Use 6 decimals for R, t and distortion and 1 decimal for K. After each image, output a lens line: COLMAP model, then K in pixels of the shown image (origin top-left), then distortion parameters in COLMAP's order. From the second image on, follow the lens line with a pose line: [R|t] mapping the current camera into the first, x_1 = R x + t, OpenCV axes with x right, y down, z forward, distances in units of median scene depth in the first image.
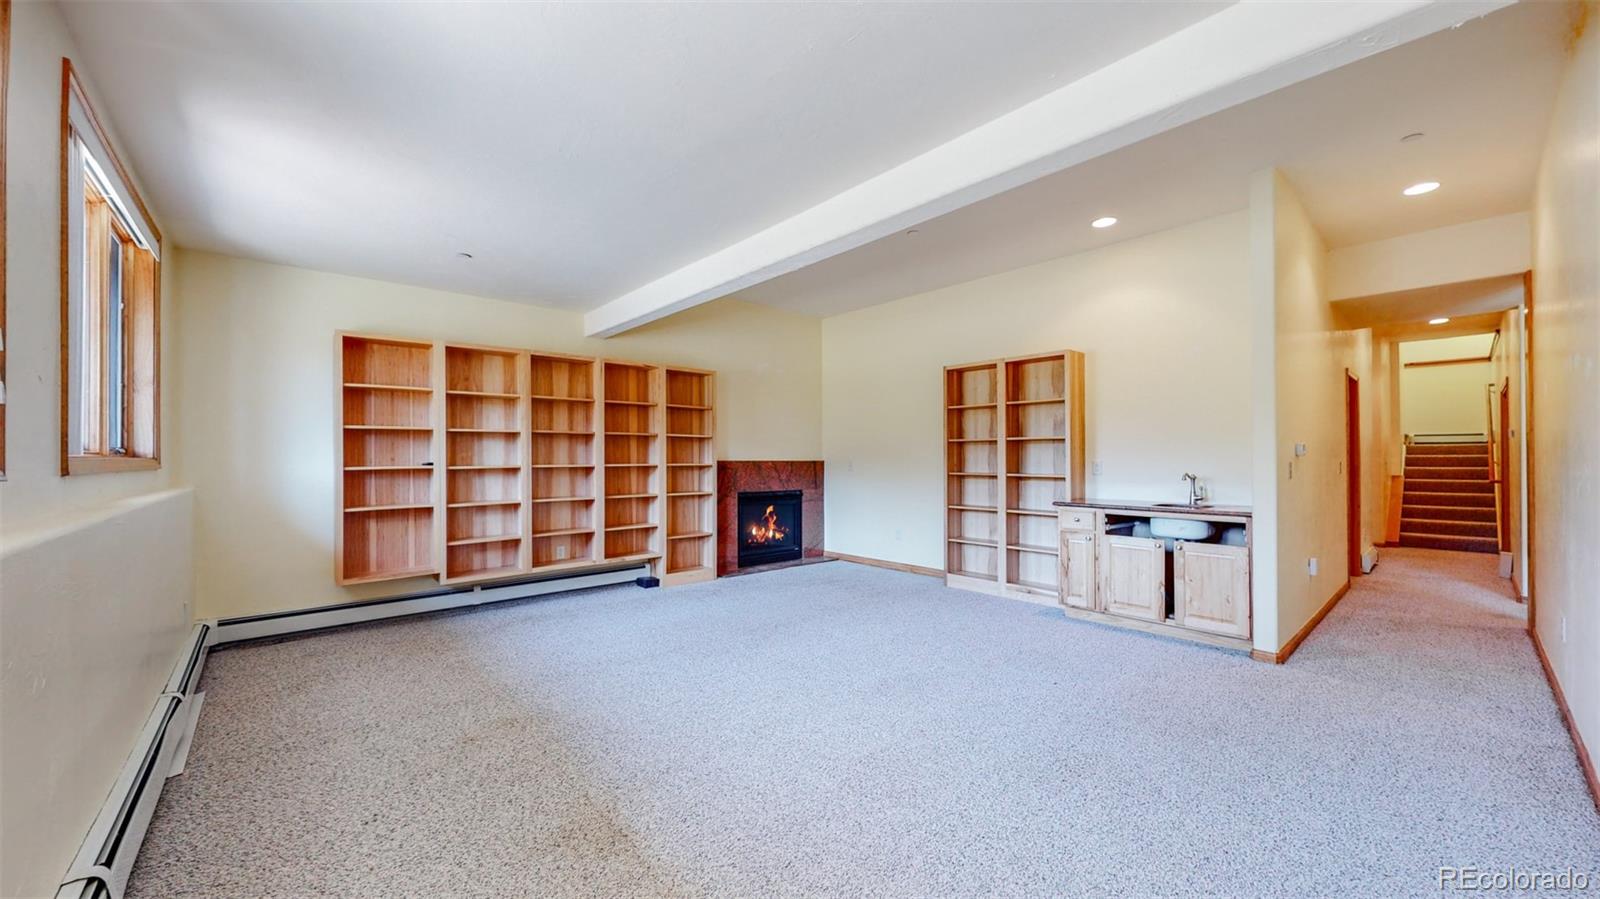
lens RADIAL K [[588.4, 0, 799.6], [0, 588.4, 457.6], [0, 0, 1]] dist [-0.002585, -0.000031]
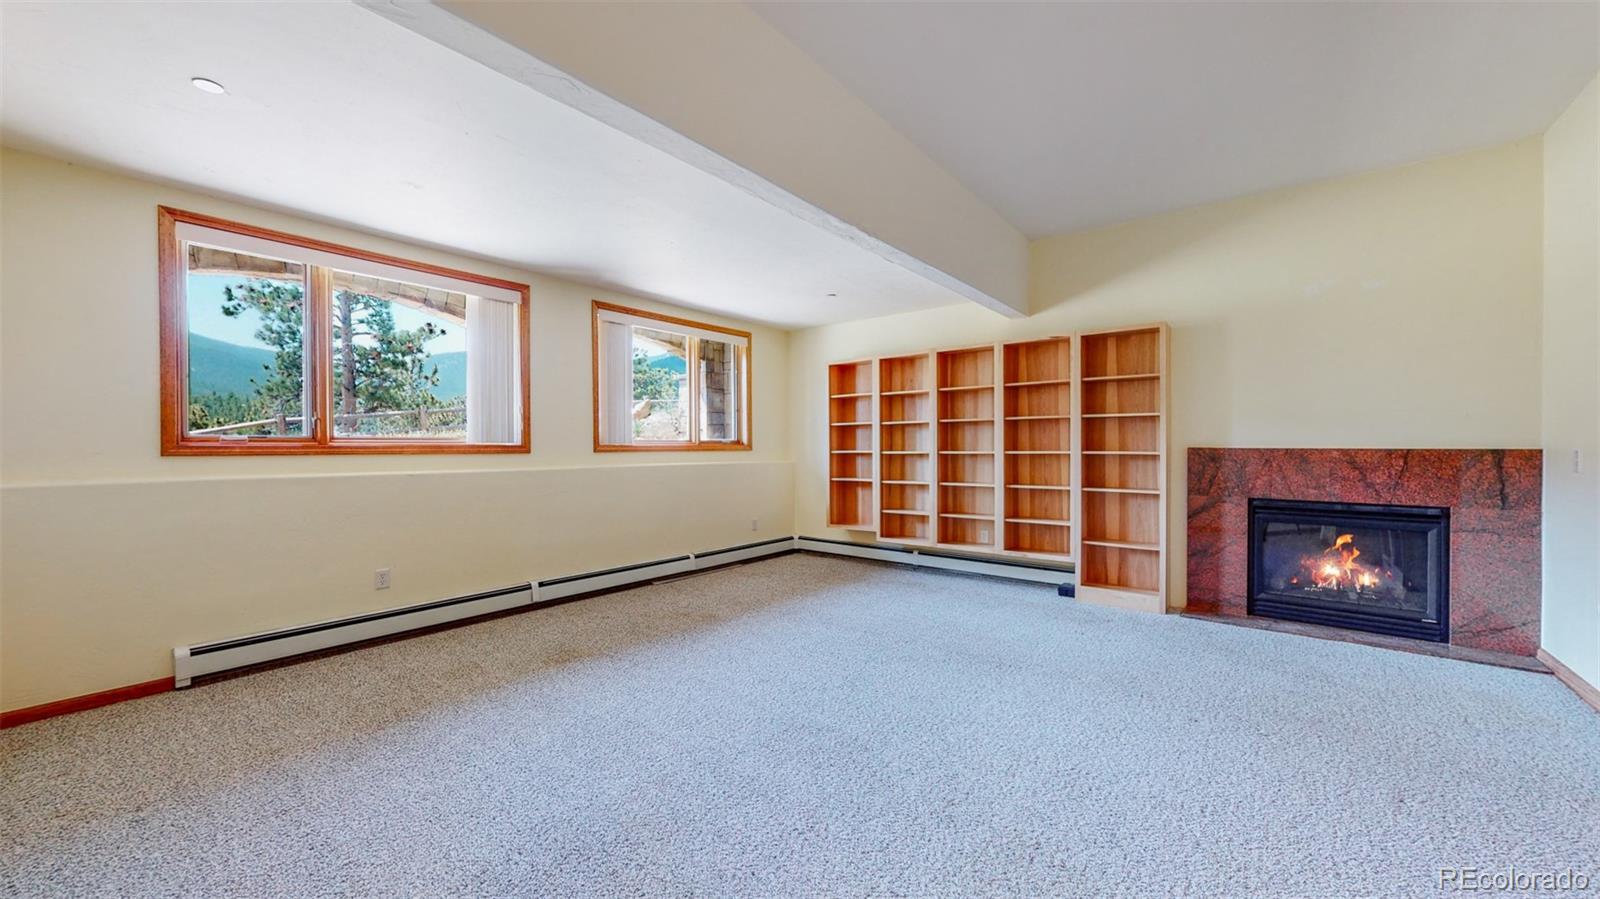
lens RADIAL K [[588.4, 0, 799.5], [0, 588.4, 446.3], [0, 0, 1]] dist [-0.002585, -0.000031]
pose [[0.162359, 0.002723, -0.986728, 0.522339], [0.004043, 0.999986, 0.003425, -0.001245], [0.986723, -0.004545, 0.162346, 0.479509]]
